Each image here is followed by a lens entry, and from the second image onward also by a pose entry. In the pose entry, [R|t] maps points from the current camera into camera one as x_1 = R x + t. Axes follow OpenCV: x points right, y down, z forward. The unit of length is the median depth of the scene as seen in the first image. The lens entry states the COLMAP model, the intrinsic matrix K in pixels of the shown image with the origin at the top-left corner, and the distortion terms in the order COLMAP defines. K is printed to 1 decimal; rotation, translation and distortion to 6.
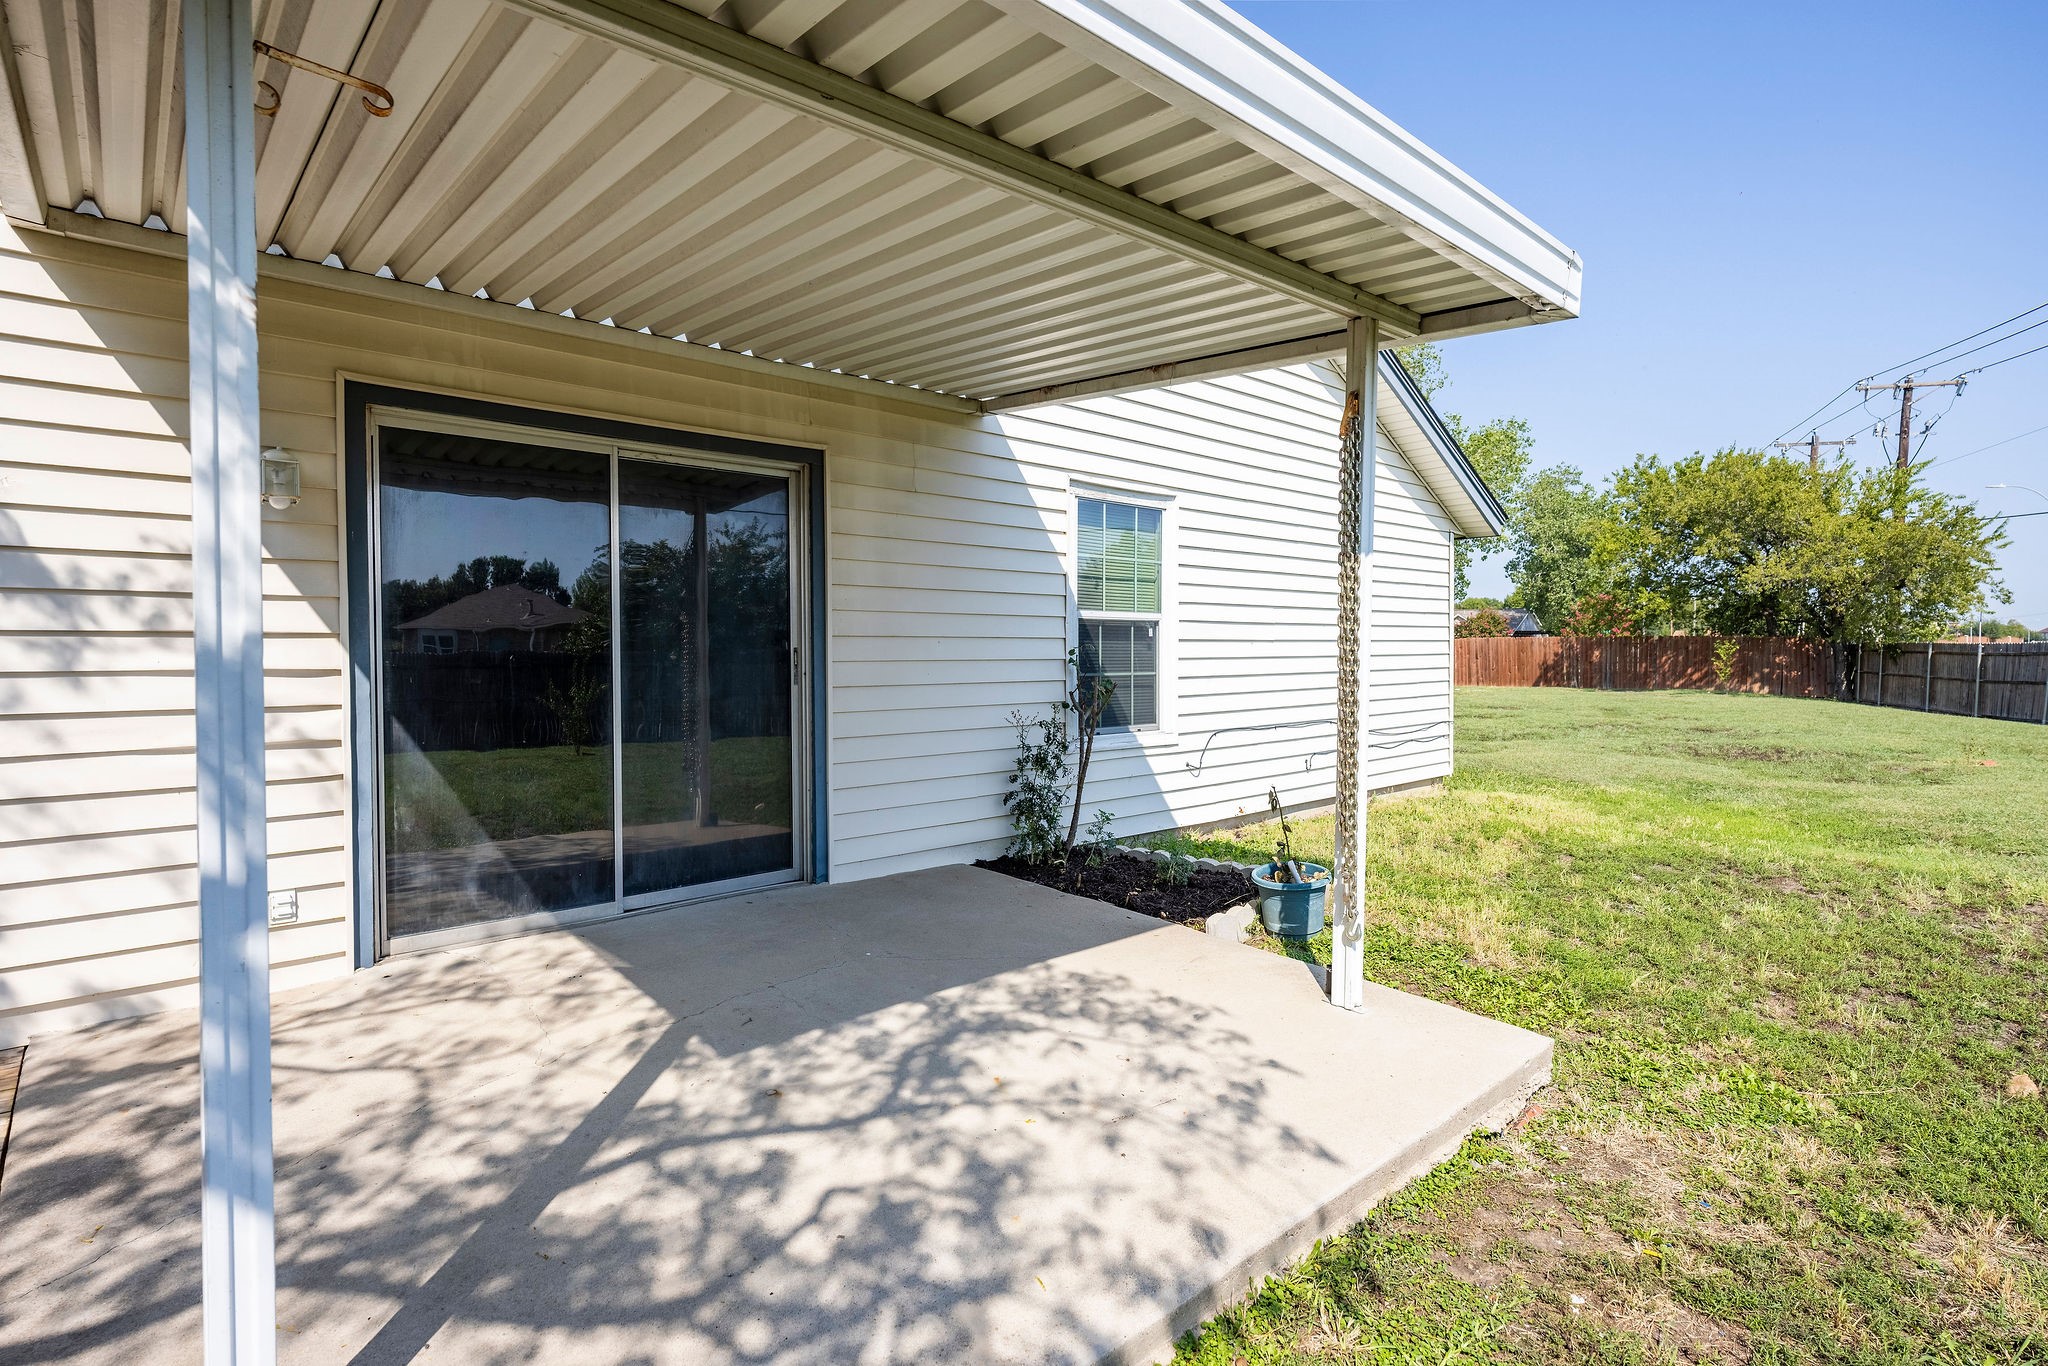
lens RADIAL K [[1003.3, 0, 1015.8], [0, 1003.3, 678.2], [0, 0, 1]] dist [0.031176, -0.020445]
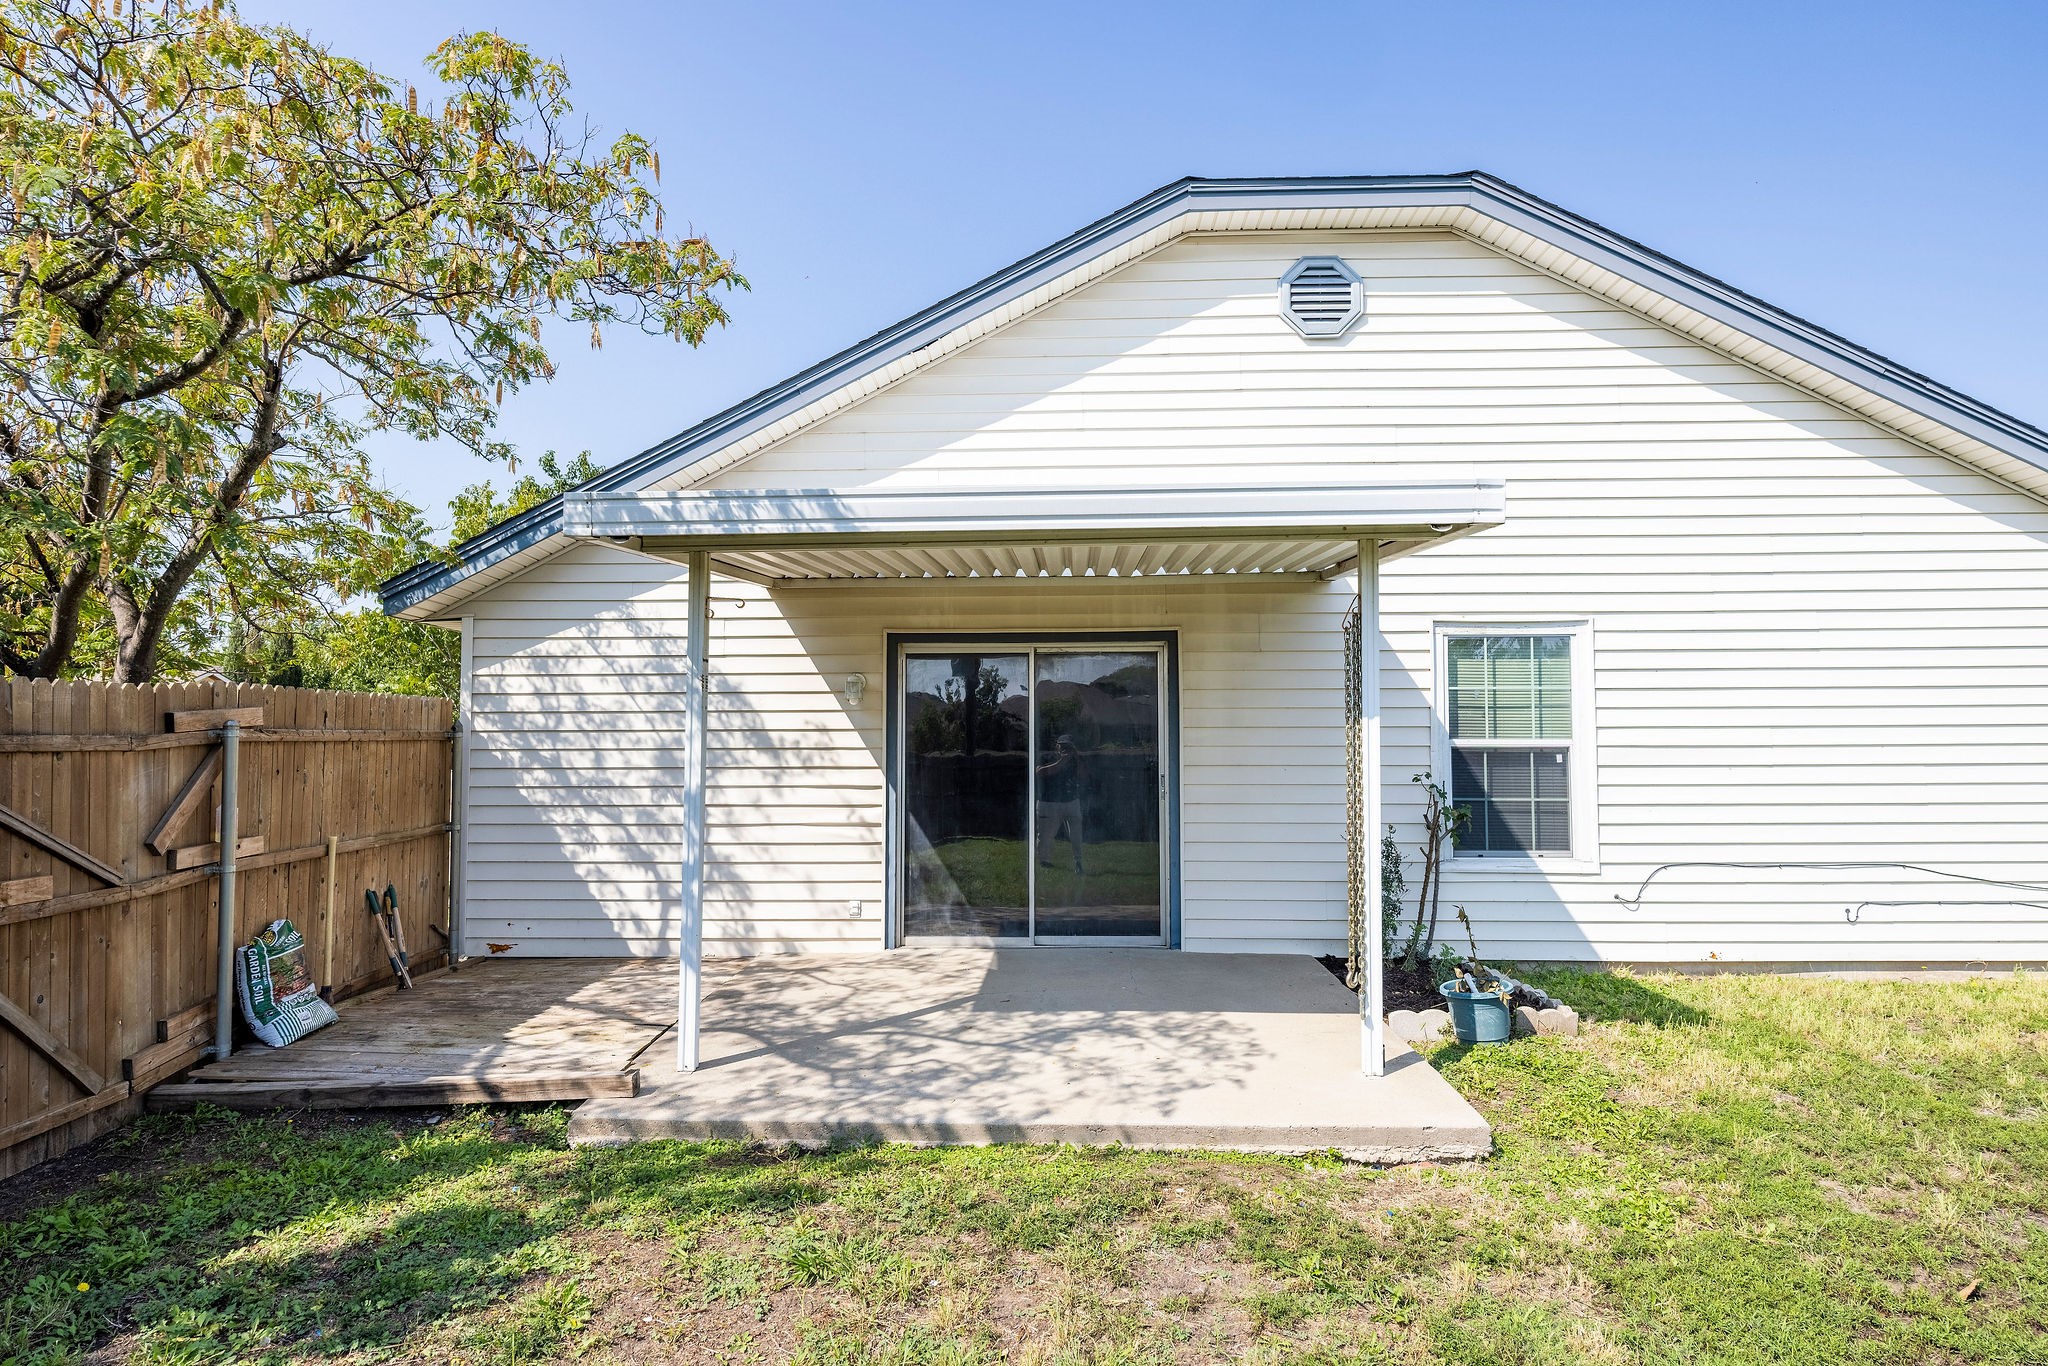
lens RADIAL K [[1143.4, 0, 1022.4], [0, 1143.4, 693.7], [0, 0, 1]] dist [0.007792, 0.000757]
pose [[0.721196, -0.028393, -0.692149, 1.010562], [-0.019790, 0.997907, -0.061557, -0.054794], [0.692449, 0.058092, 0.719125, -0.362707]]
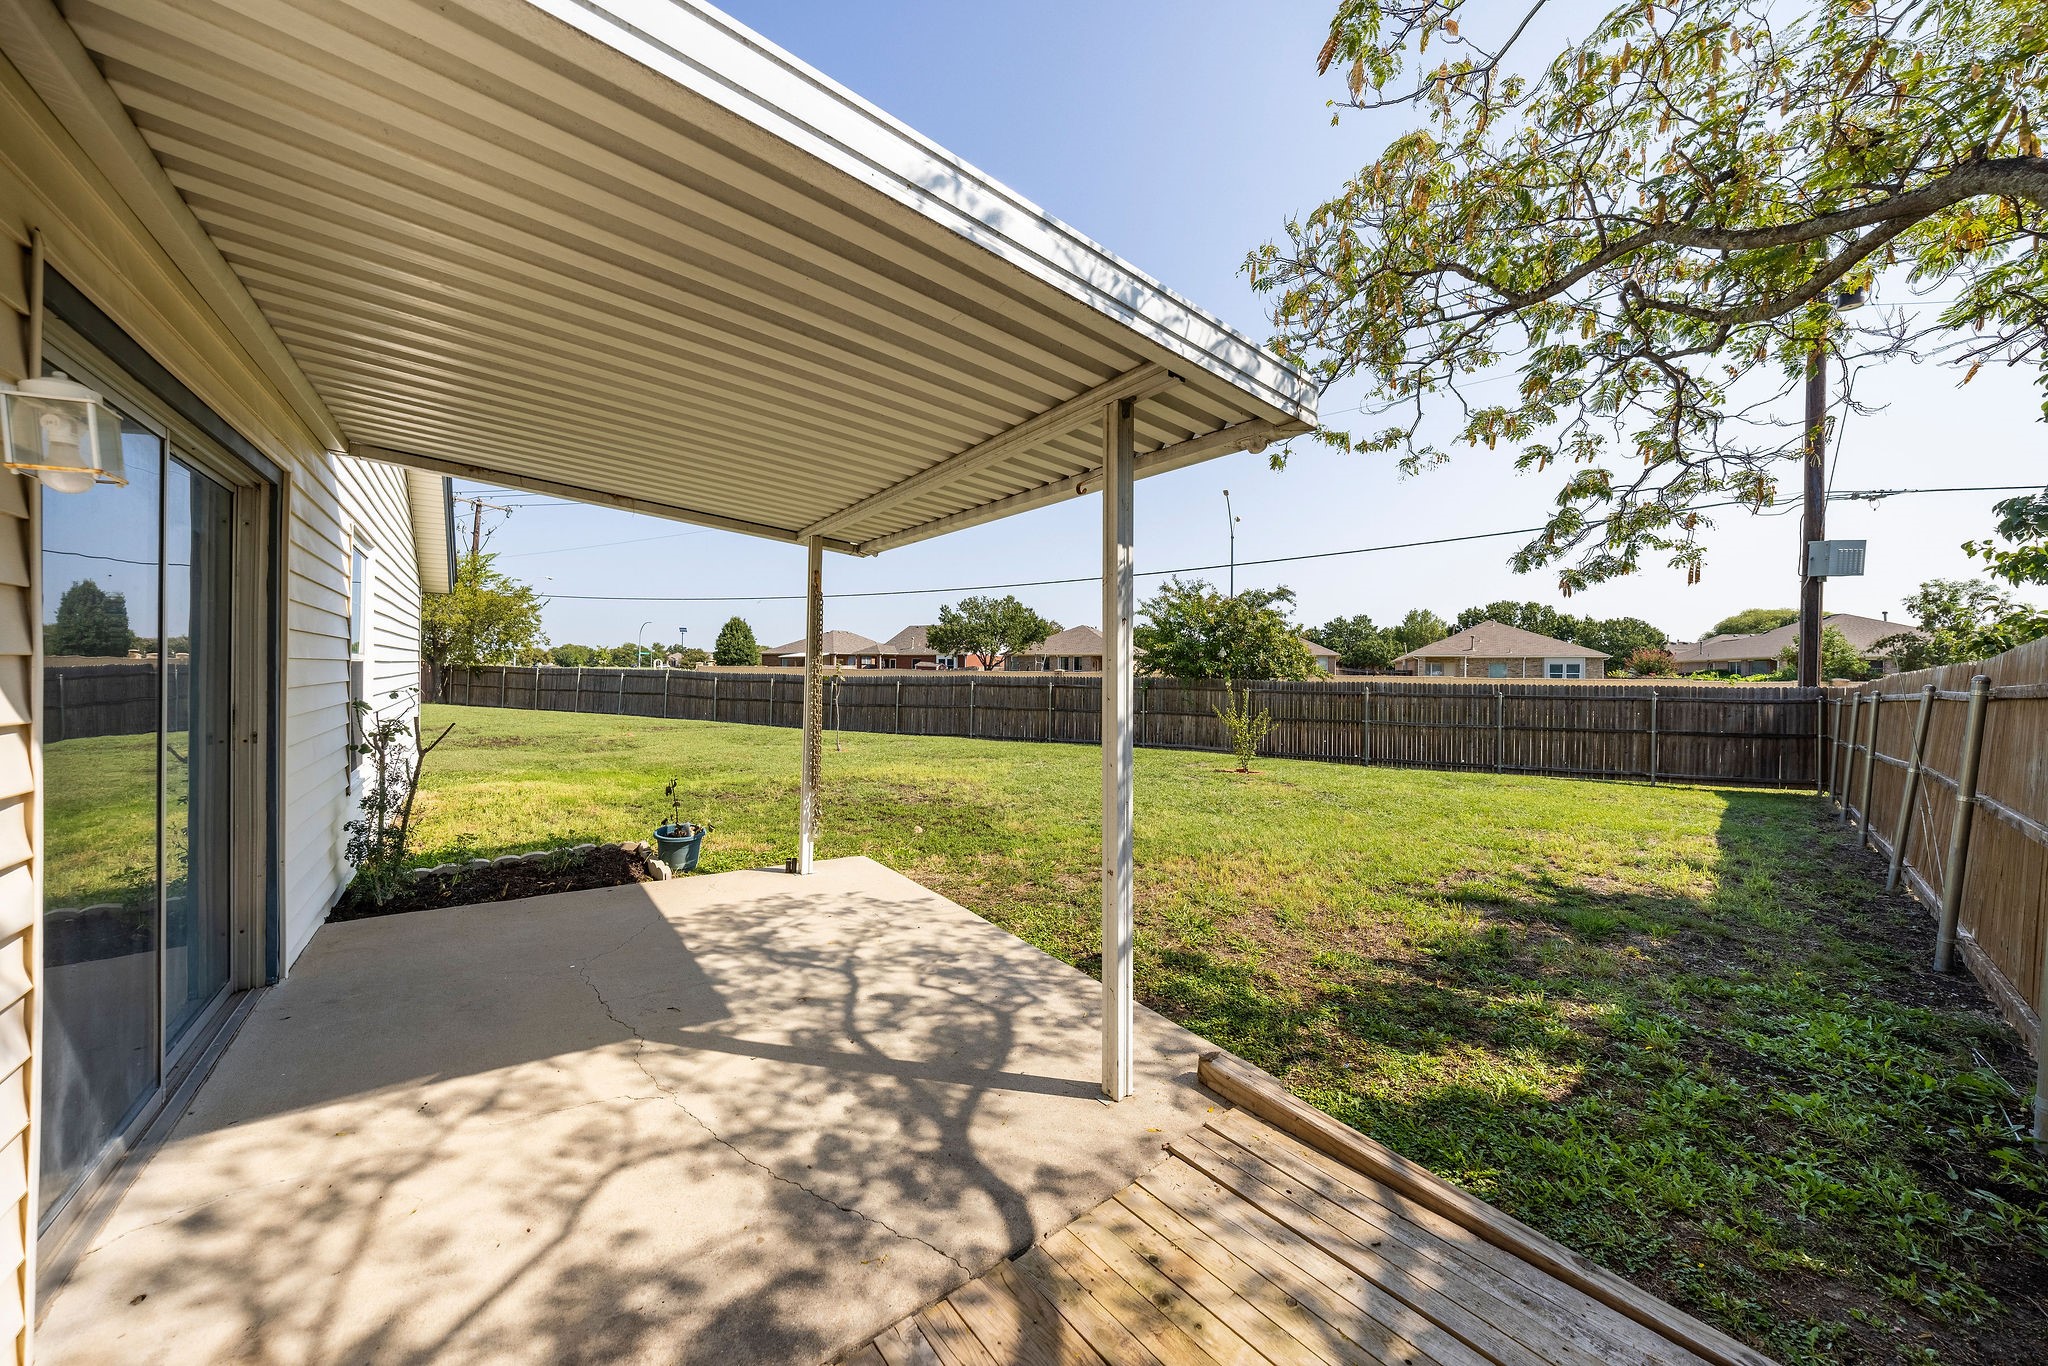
lens RADIAL K [[677.7, 0, 1013.0], [0, 677.7, 678.6], [0, 0, 1]] dist [-0.004932, -0.000141]
pose [[0.083501, -0.006947, 0.996484, -0.980978], [0.013883, 0.999887, 0.005808, -0.067359], [-0.996411, 0.013349, 0.083588, 0.456565]]
